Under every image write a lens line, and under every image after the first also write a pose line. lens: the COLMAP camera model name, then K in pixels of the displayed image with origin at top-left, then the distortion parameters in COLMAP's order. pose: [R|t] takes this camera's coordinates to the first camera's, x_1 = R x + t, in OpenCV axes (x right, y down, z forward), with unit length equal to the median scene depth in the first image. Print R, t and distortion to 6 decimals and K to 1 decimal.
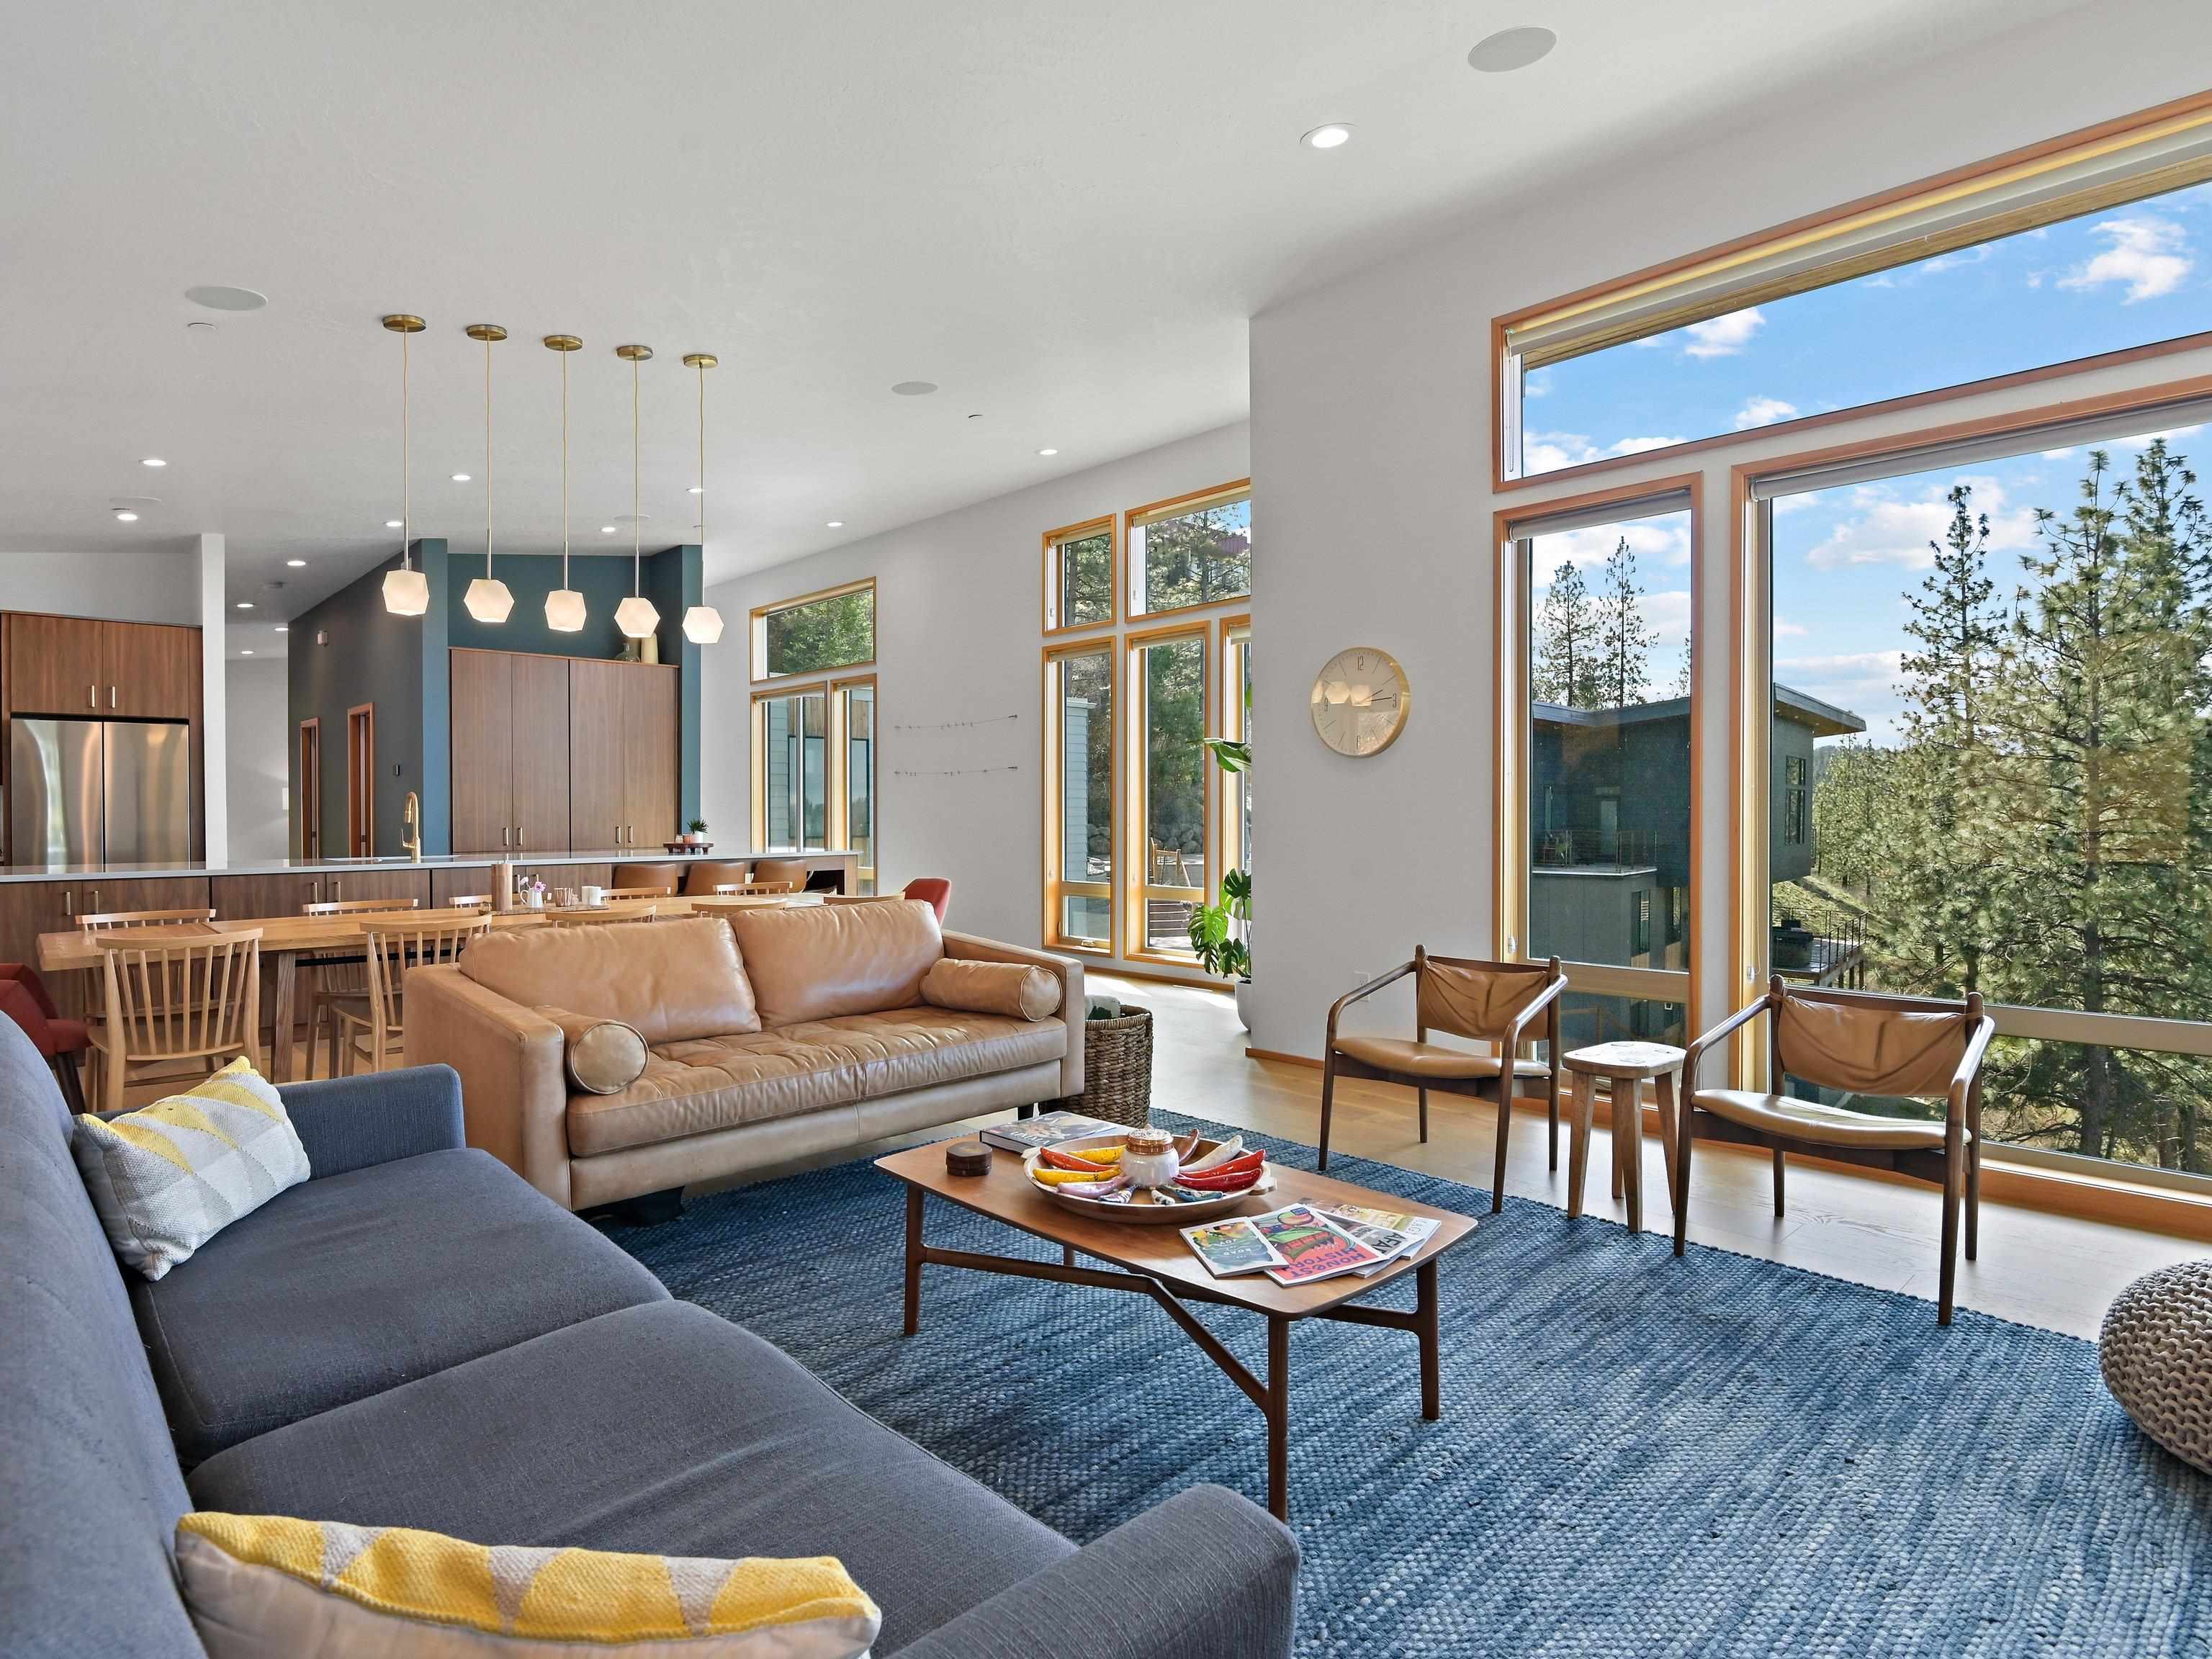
lens RADIAL K [[1187.0, 0, 1095.4], [0, 1187.0, 820.9], [0, 0, 1]] dist [-0.007116, -0.011784]
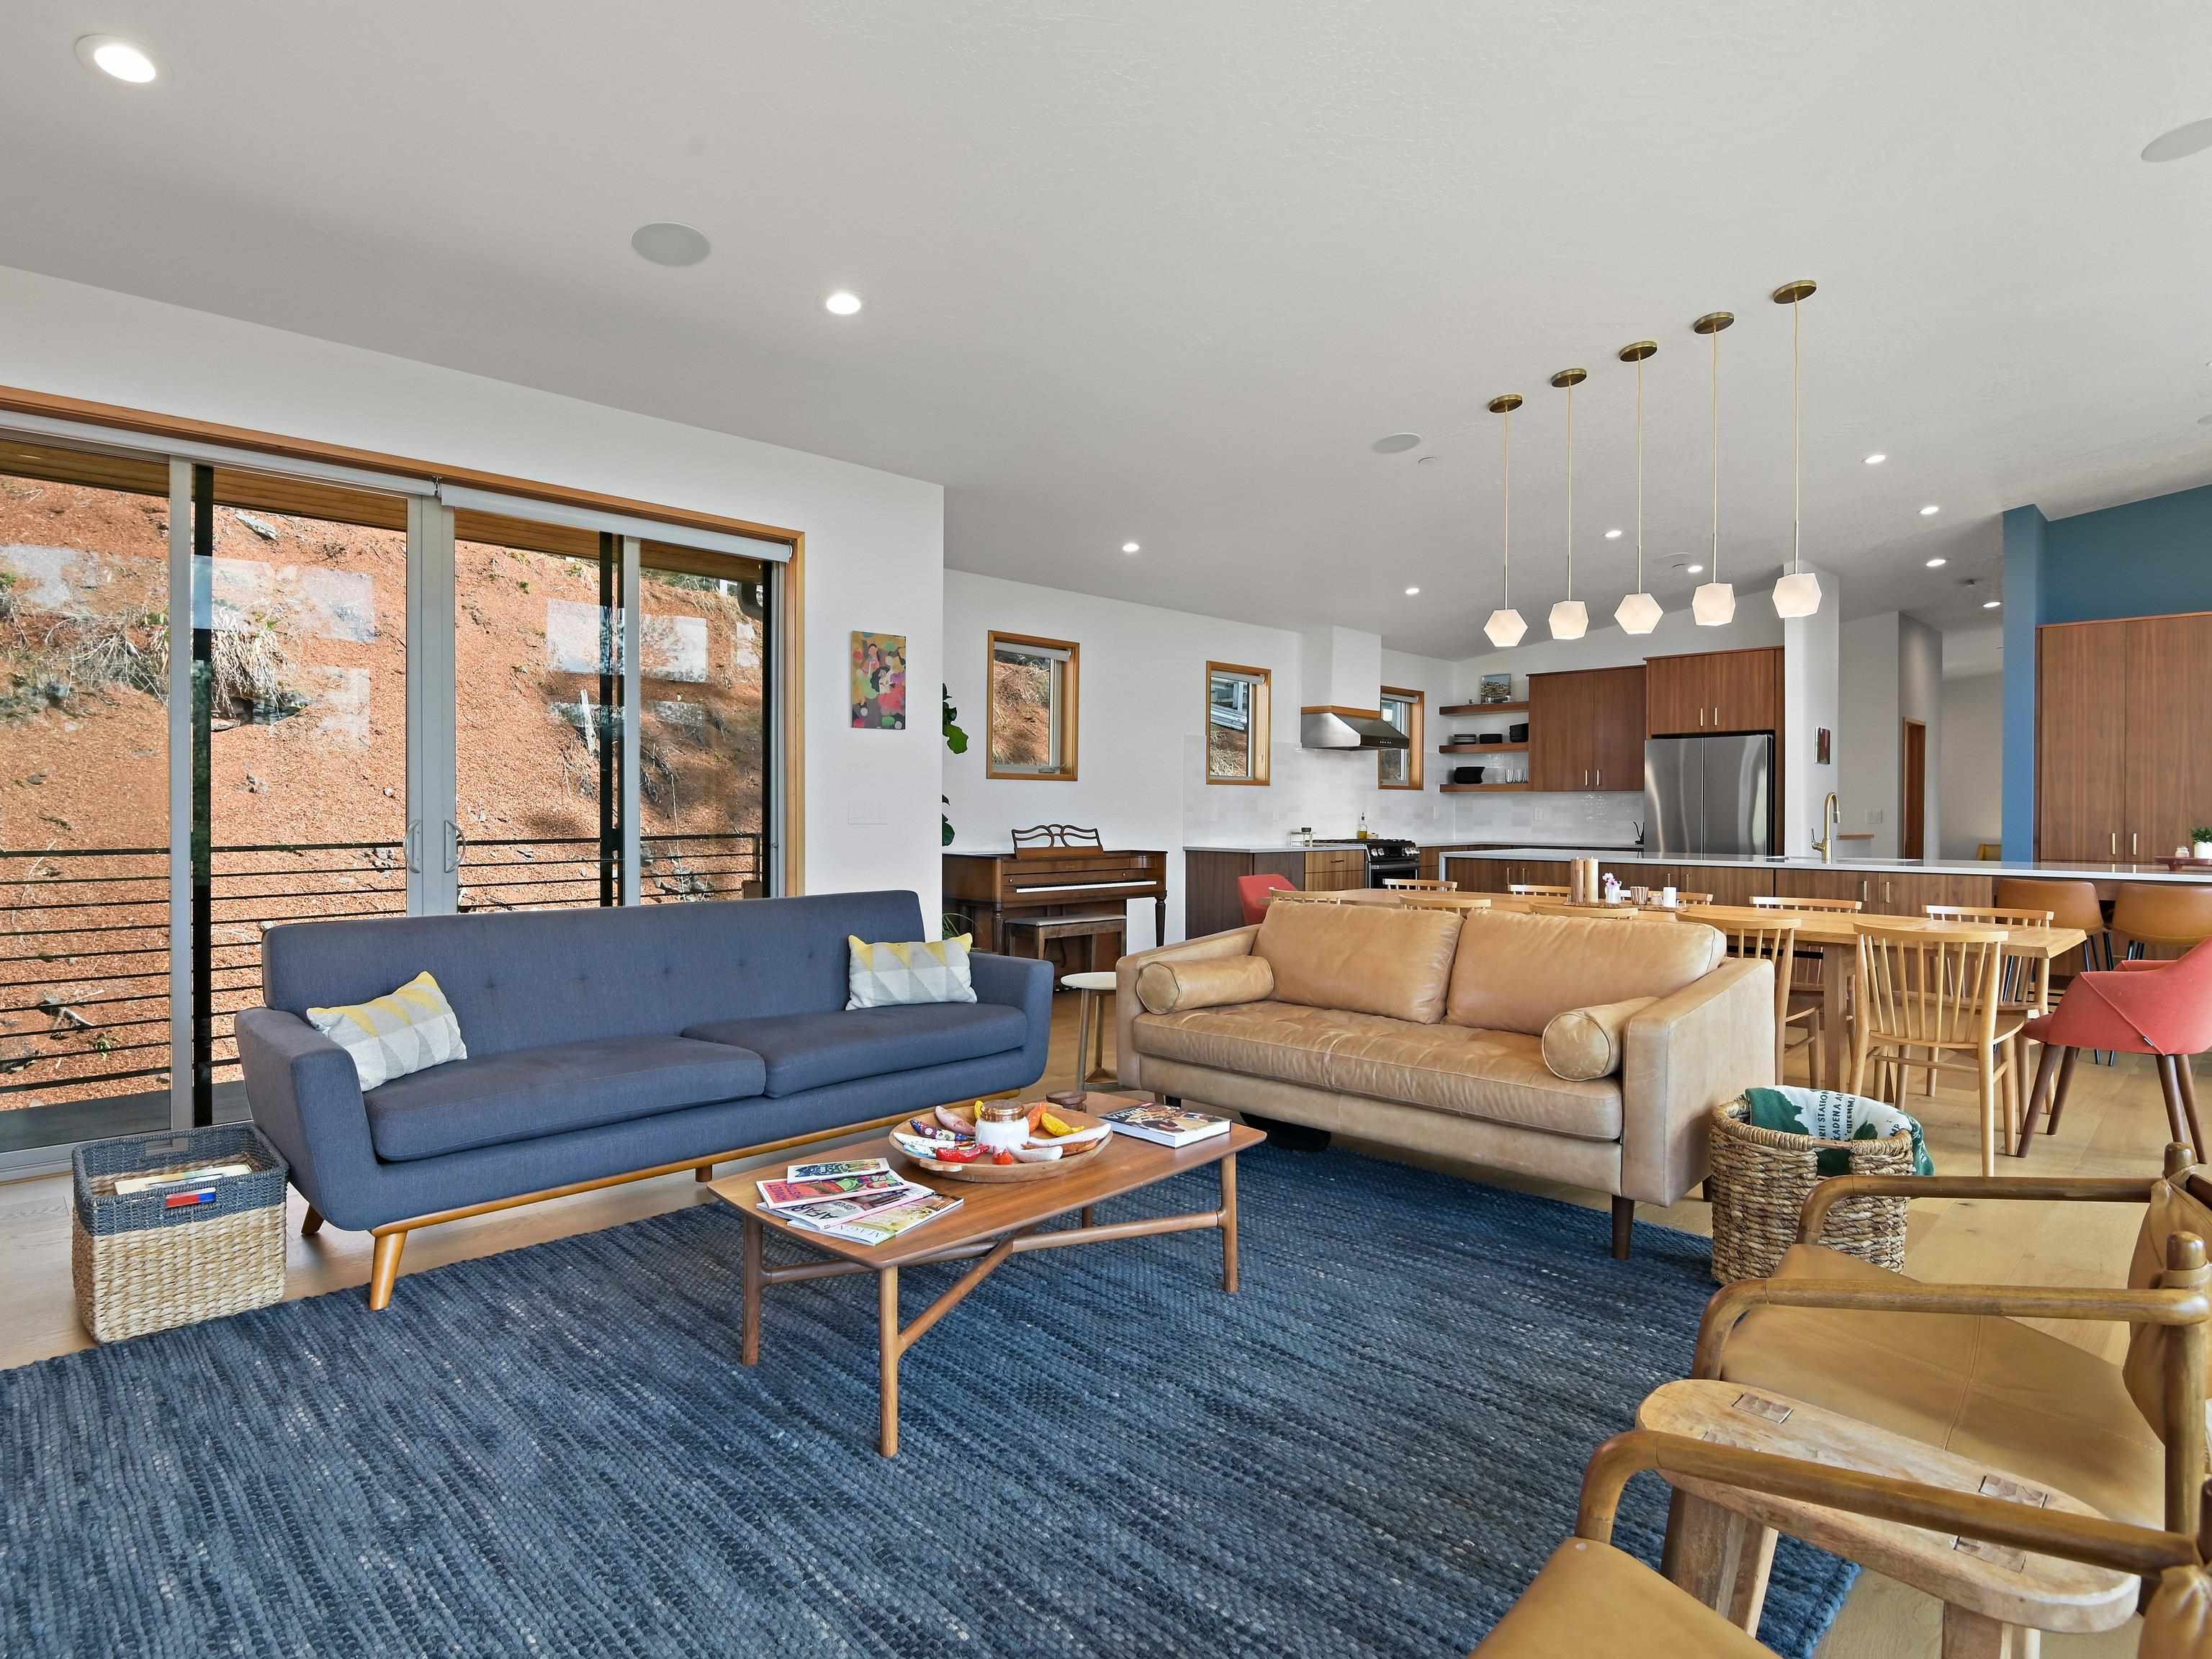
lens RADIAL K [[1179.7, 0, 1103.9], [0, 1179.7, 820.0], [0, 0, 1]] dist [-0.012821, -0.004610]
pose [[0.027653, 0.010636, -0.999561, 0.632551], [-0.012315, 0.999871, 0.010299, -0.006085], [0.999542, 0.012024, 0.027780, 0.591997]]
